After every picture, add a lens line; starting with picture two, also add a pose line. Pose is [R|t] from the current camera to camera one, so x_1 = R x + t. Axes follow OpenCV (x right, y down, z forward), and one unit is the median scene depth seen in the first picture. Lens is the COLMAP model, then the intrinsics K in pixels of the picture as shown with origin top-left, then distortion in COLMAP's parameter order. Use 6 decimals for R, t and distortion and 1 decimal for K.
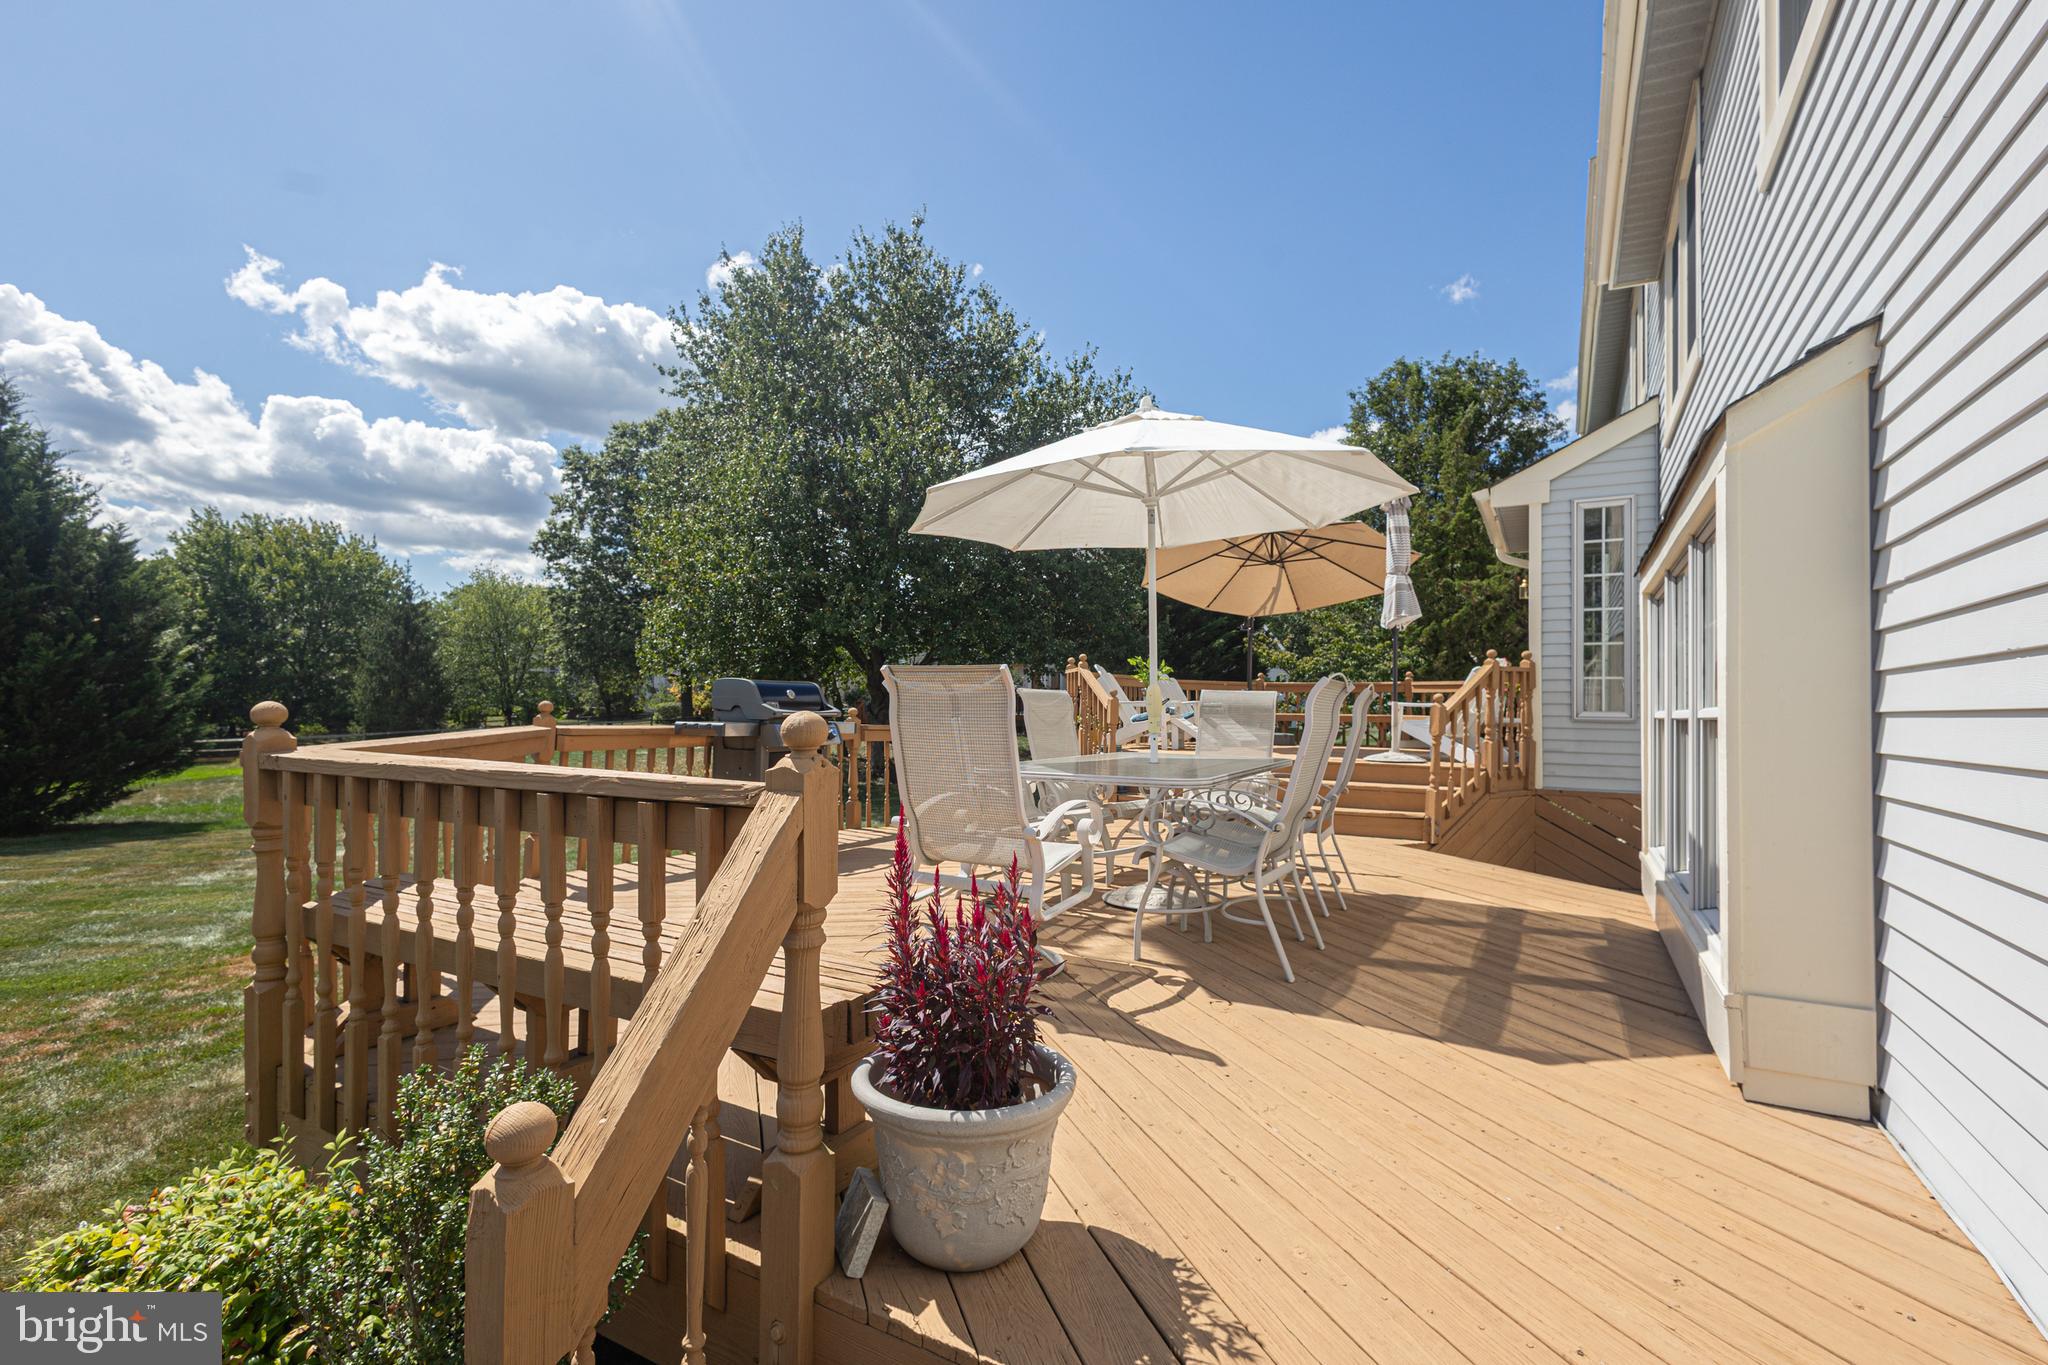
lens RADIAL K [[939.5, 0, 1027.5], [0, 939.5, 692.9], [0, 0, 1]] dist [0.000799, -0.000235]
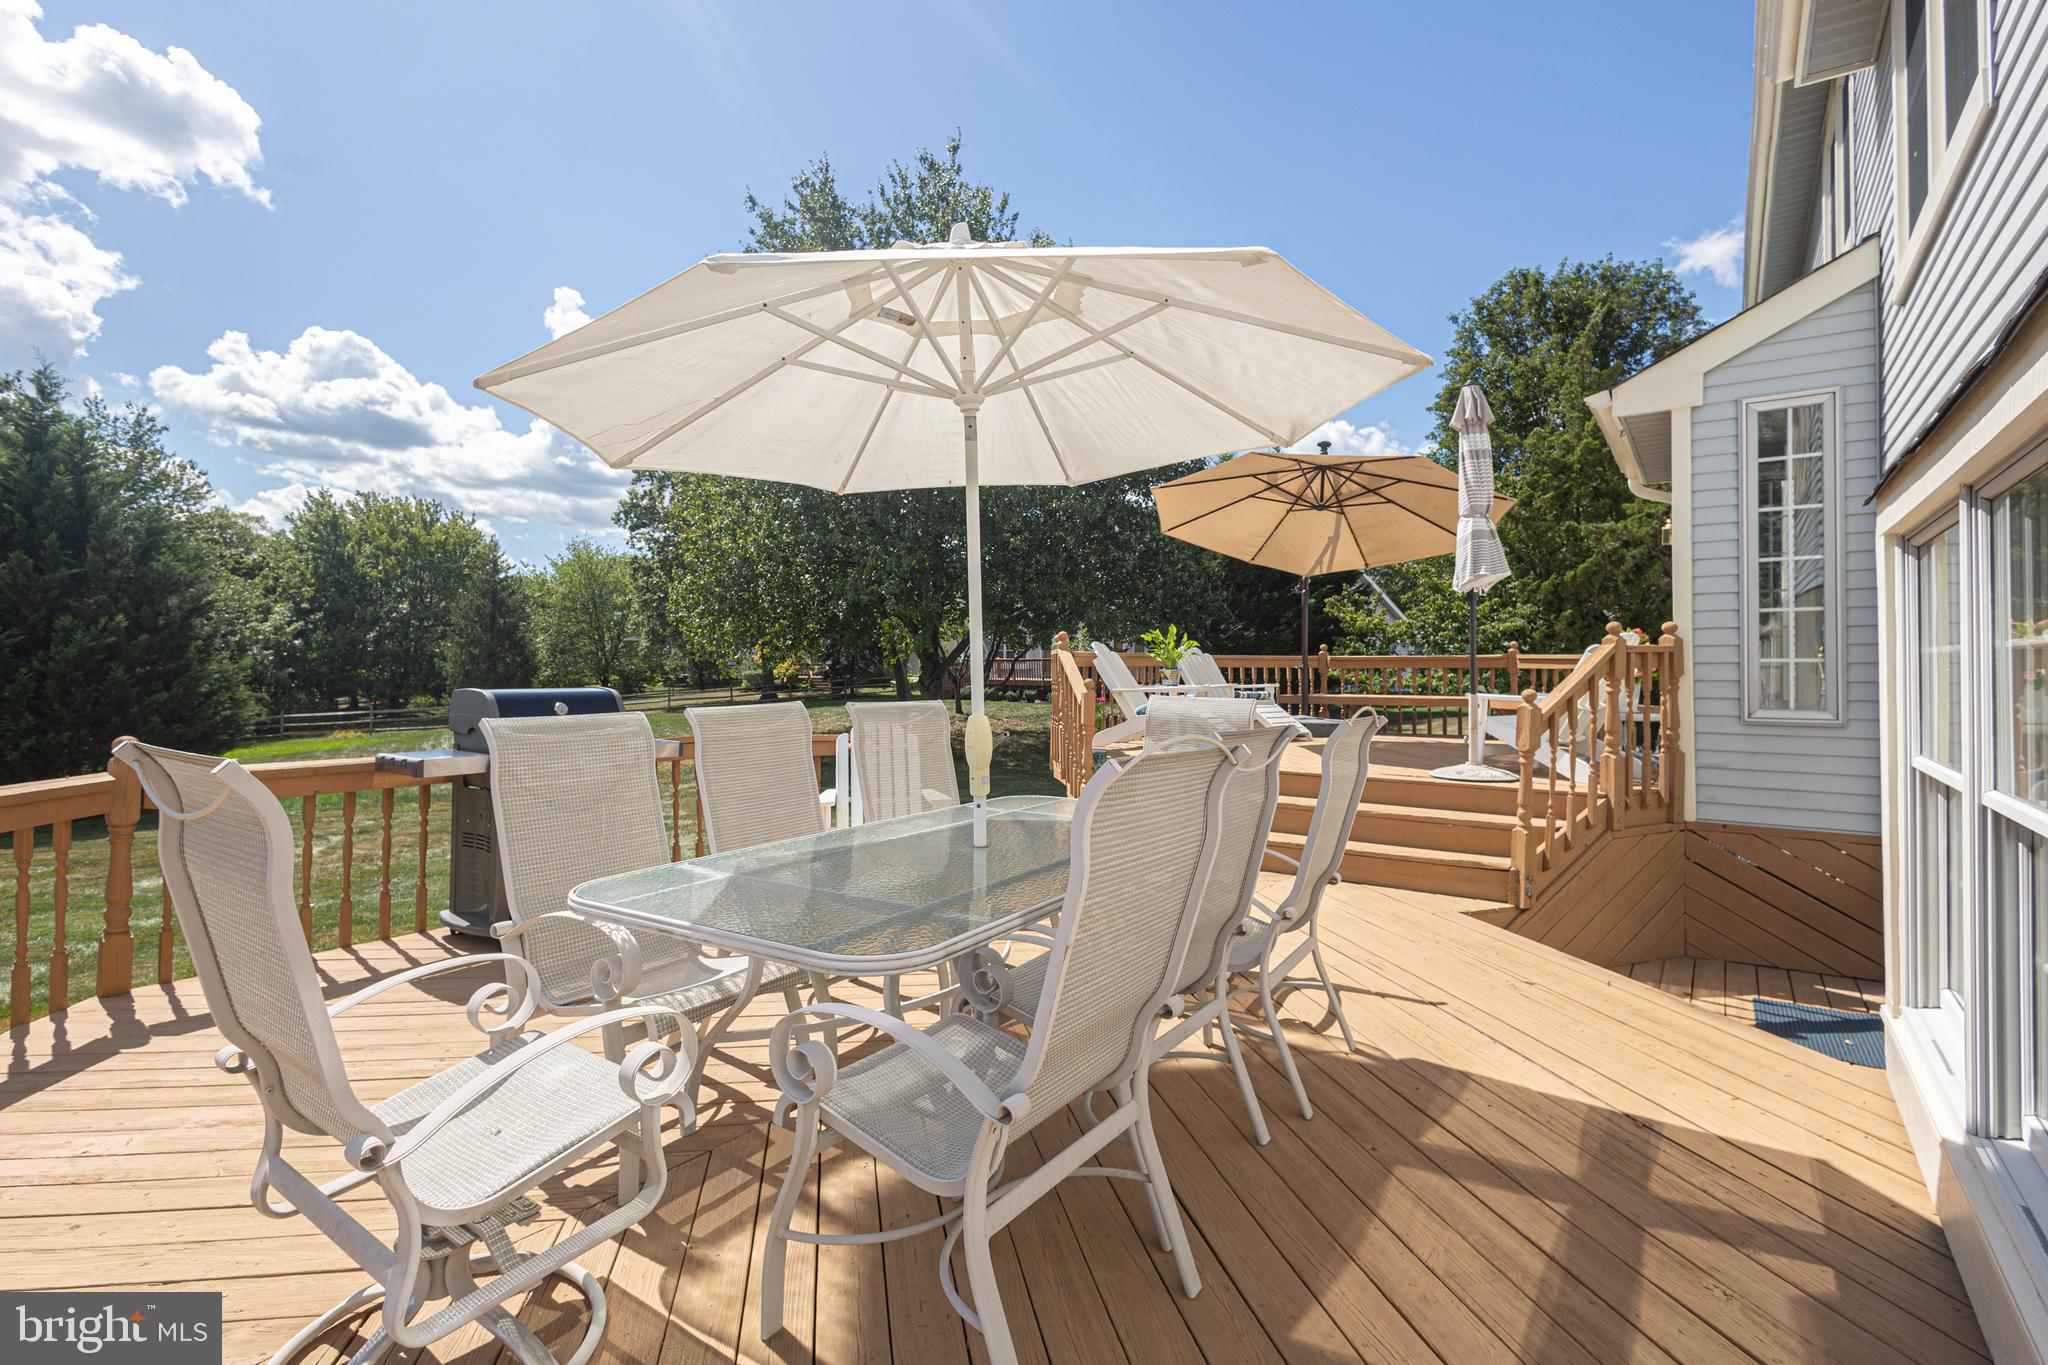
lens RADIAL K [[955.6, 0, 1016.5], [0, 955.6, 658.5], [0, 0, 1]] dist [0.003423, -0.001069]
pose [[0.992746, -0.012479, -0.119584, 0.091215], [0.013144, 0.999902, 0.004778, -0.017919], [0.119512, -0.006315, 0.992813, 0.160306]]
